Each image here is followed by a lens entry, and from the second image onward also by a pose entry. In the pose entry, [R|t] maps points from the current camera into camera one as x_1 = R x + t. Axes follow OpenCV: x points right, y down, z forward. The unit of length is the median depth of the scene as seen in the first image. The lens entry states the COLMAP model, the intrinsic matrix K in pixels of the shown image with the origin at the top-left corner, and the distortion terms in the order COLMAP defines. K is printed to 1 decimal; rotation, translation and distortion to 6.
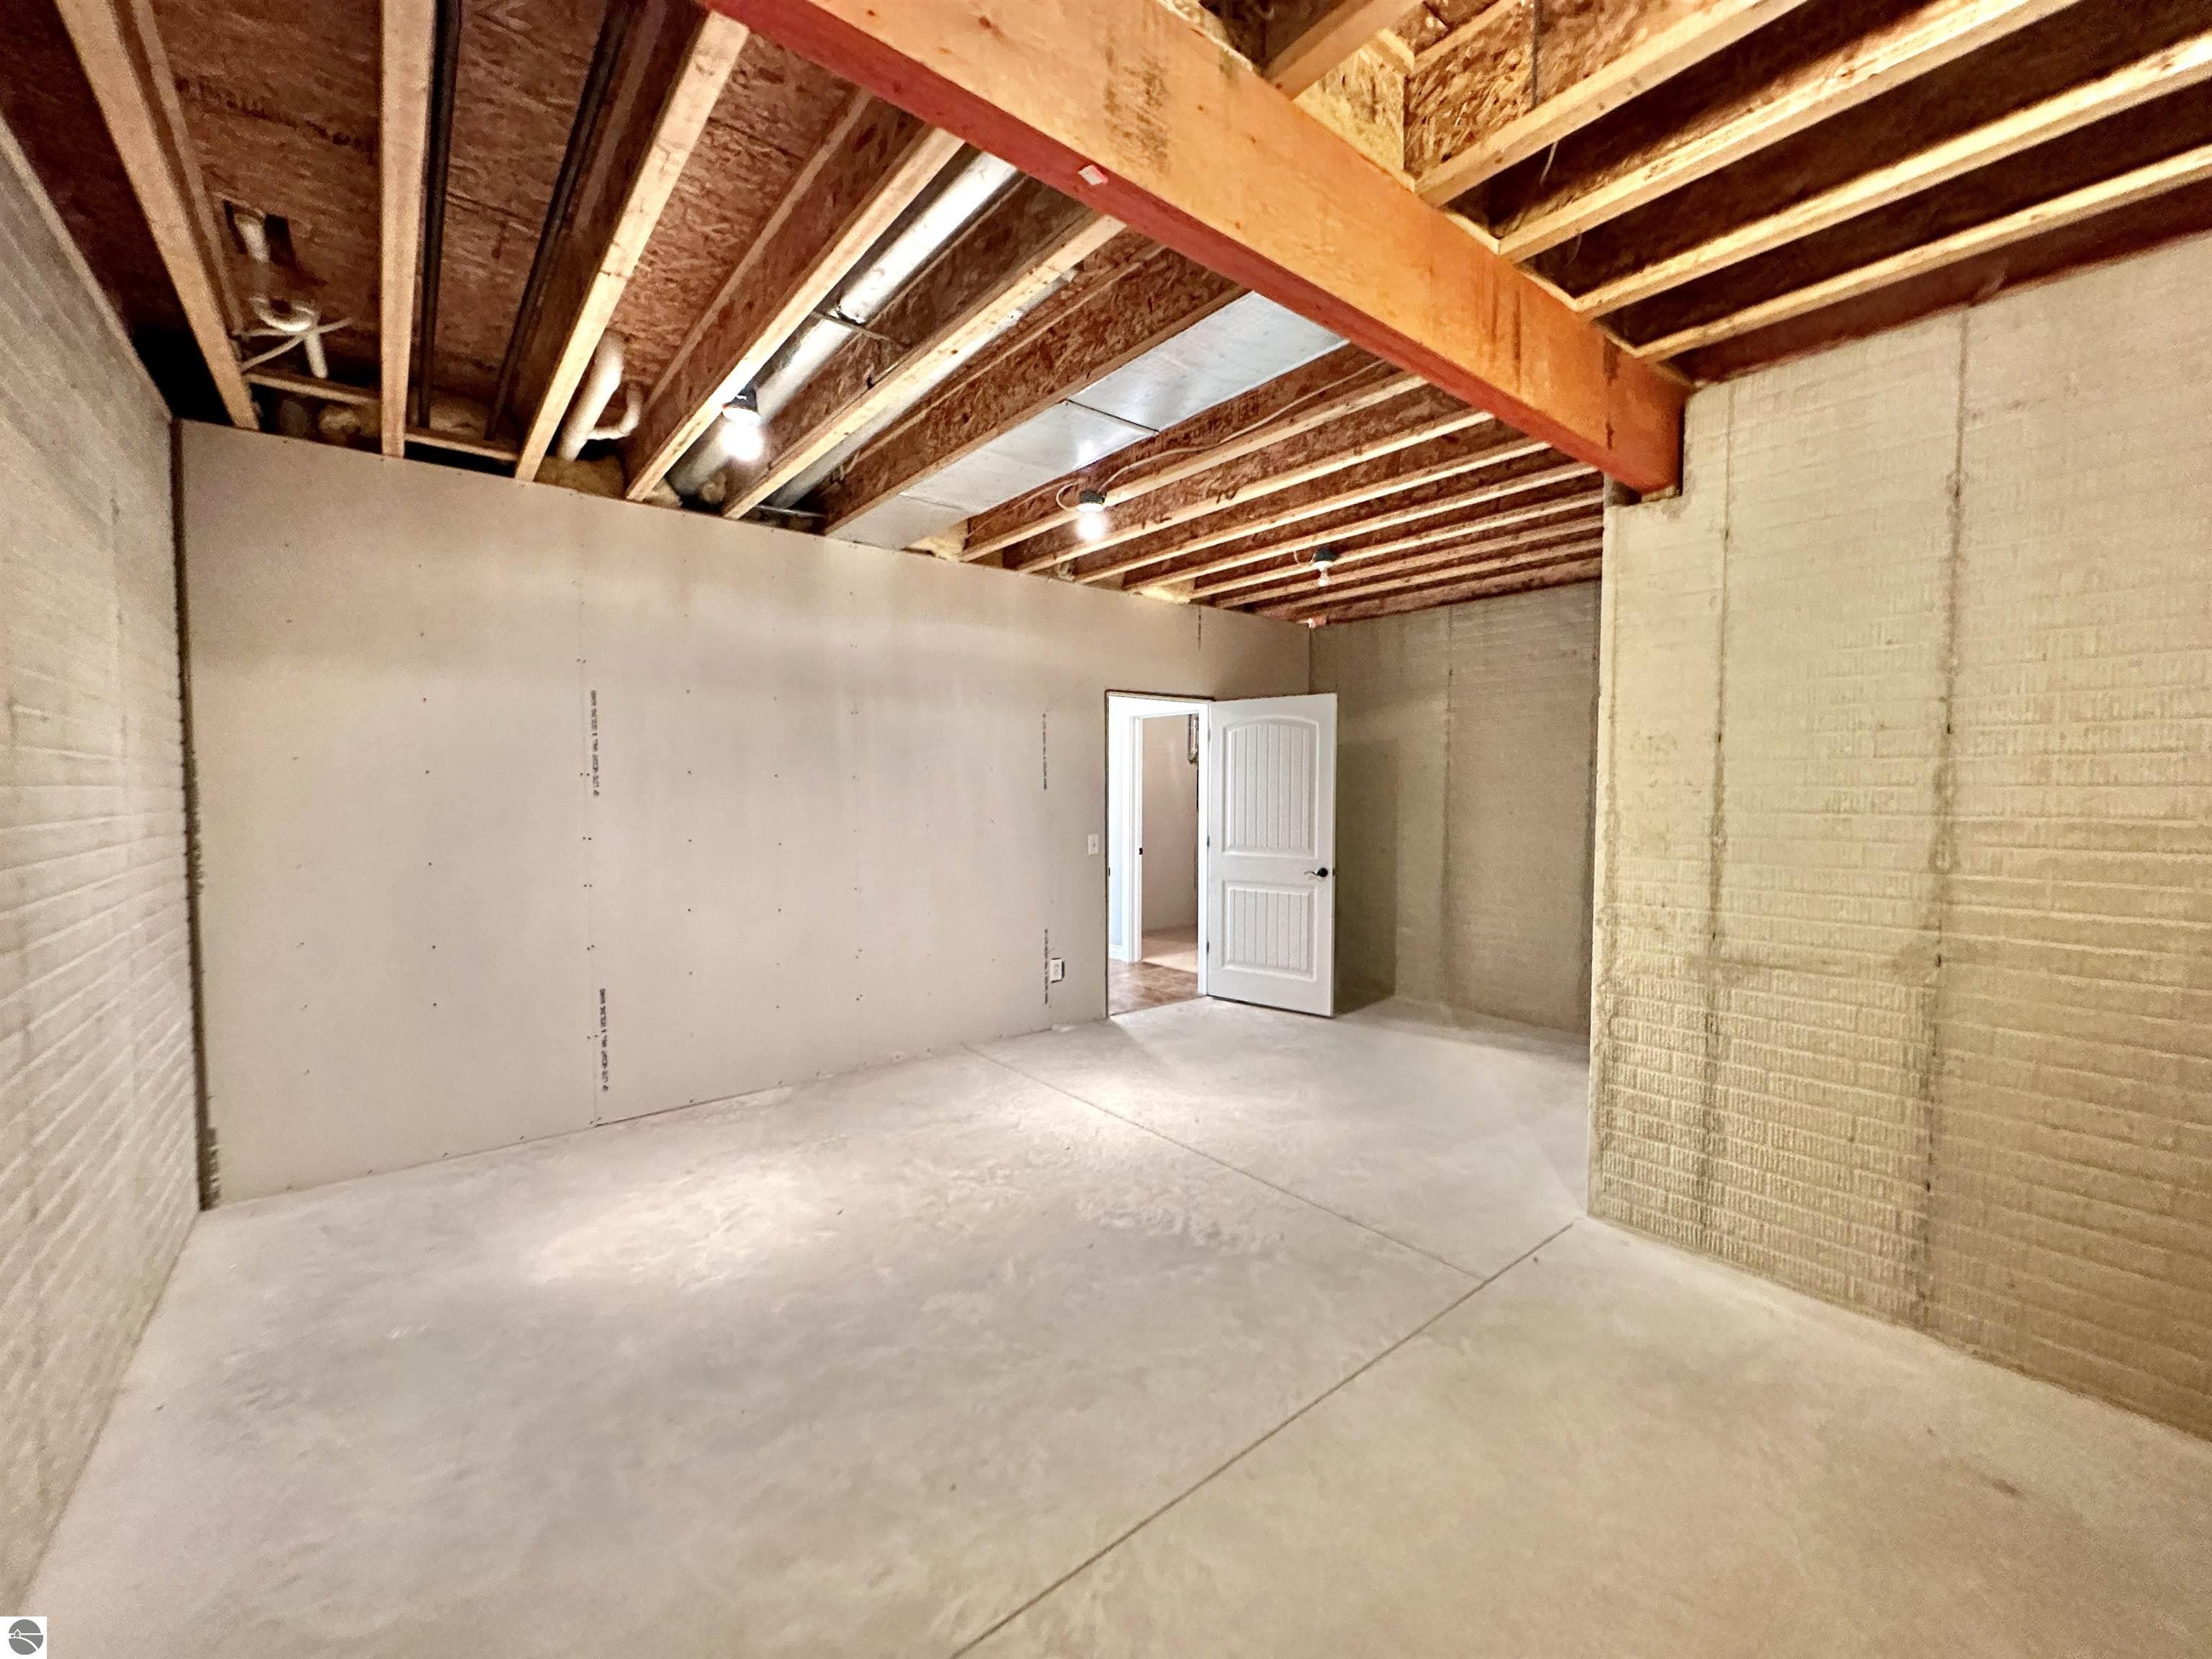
lens RADIAL K [[886.5, 0, 1104.6], [0, 886.5, 829.1], [0, 0, 1]] dist [-0.001717, 0.000337]
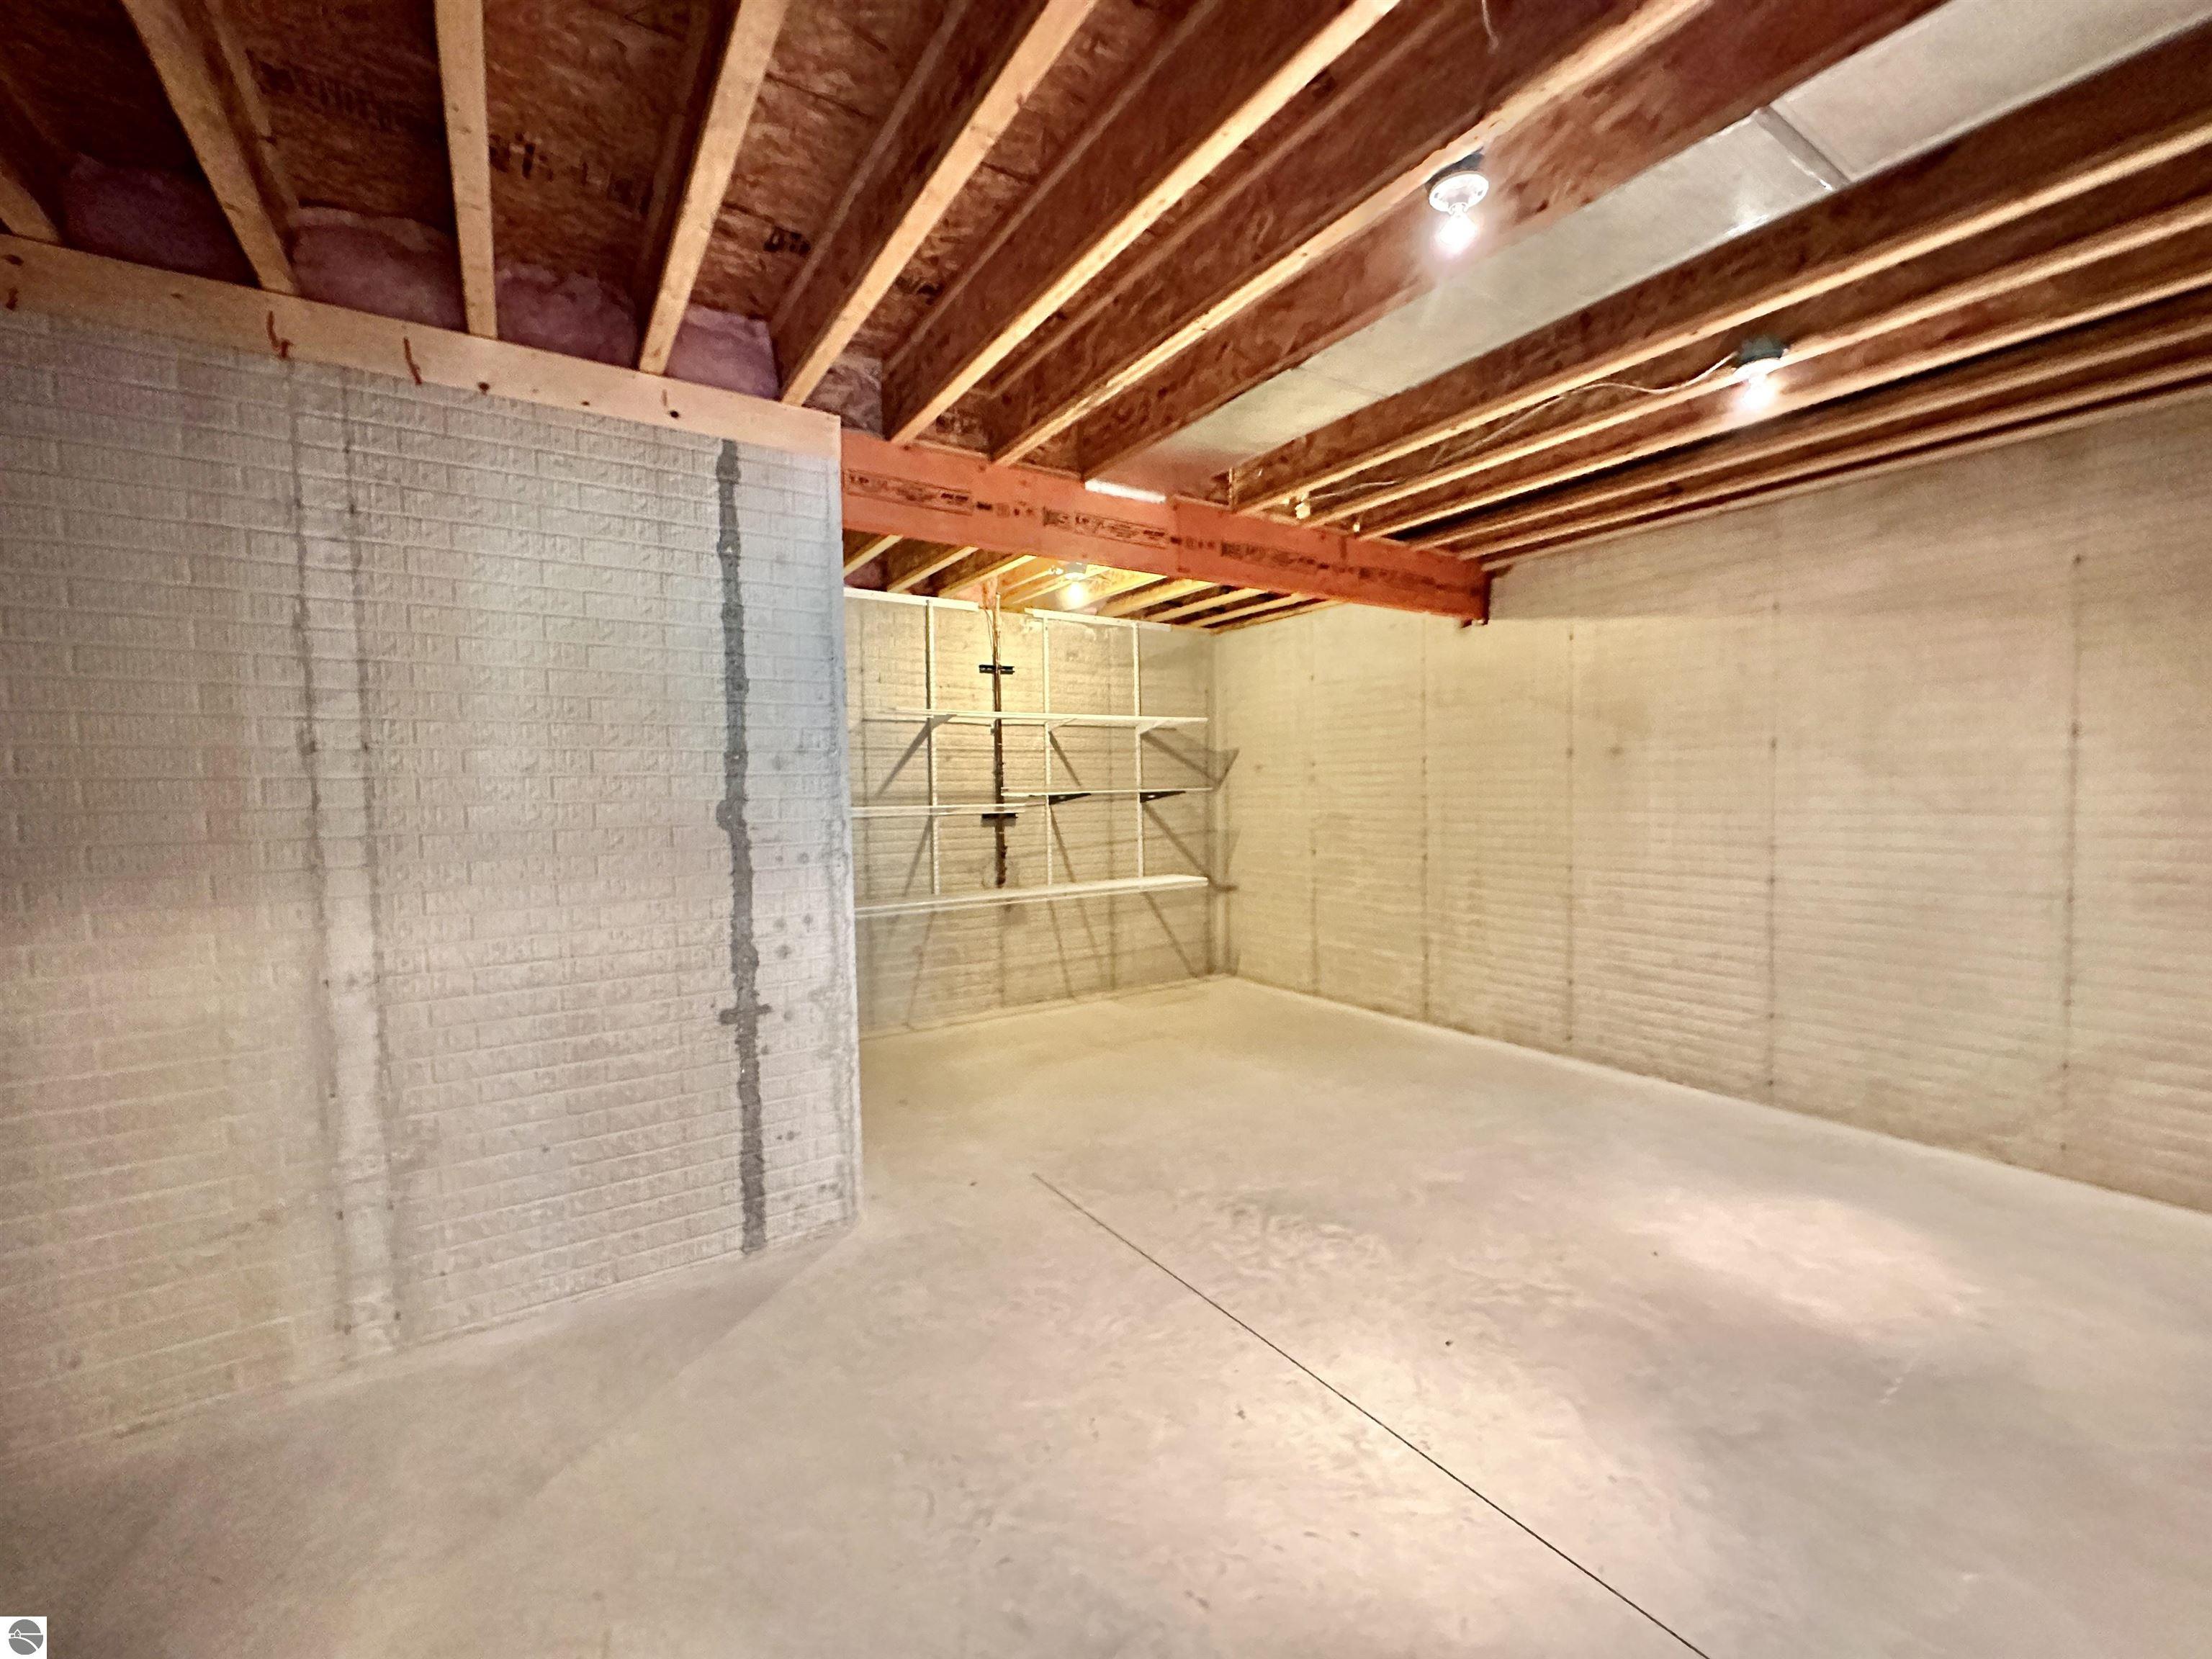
lens RADIAL K [[886.5, 0, 1104.6], [0, 886.5, 829.1], [0, 0, 1]] dist [-0.001717, 0.000337]
pose [[-0.995140, 0.011902, 0.097749, 0.168862], [0.021156, 0.995330, 0.094188, -0.094335], [-0.096171, 0.095798, -0.990744, 1.956014]]
